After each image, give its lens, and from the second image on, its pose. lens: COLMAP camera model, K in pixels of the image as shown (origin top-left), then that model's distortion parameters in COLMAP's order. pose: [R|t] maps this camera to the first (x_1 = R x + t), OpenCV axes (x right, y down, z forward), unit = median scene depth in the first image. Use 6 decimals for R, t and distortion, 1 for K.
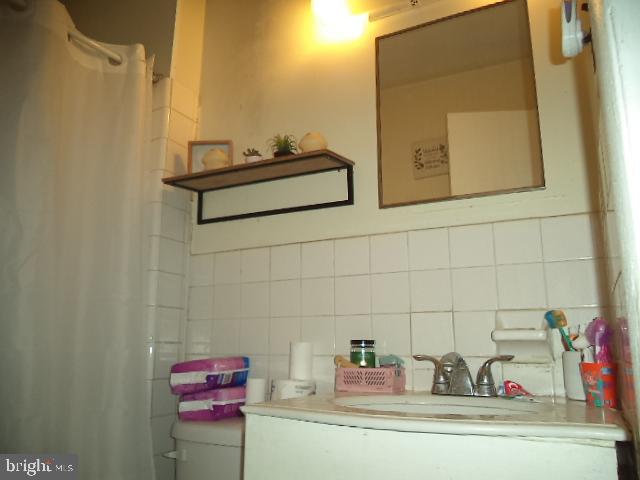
lens RADIAL K [[510.2, 0, 320.0], [0, 510.2, 240.0], [0, 0, 1]] dist [-0.042866, 0.000175]
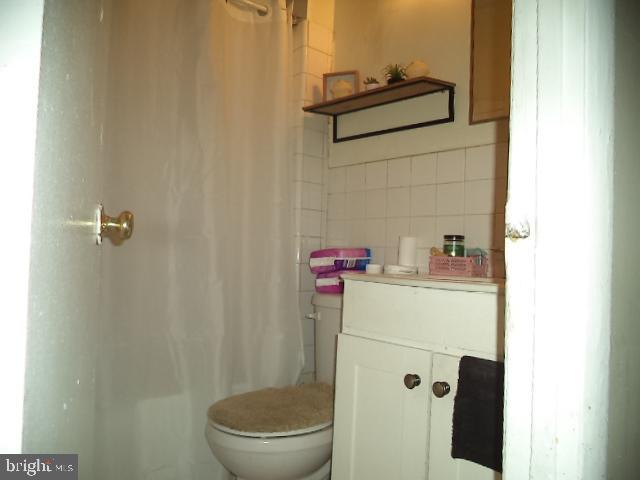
lens RADIAL K [[510.2, 0, 320.0], [0, 510.2, 240.0], [0, 0, 1]] dist [-0.042866, 0.000175]
pose [[0.941429, 0.021961, -0.336496, 0.165892], [0.036848, 0.985202, 0.167390, -0.008015], [0.335192, -0.169985, 0.926688, -0.210581]]
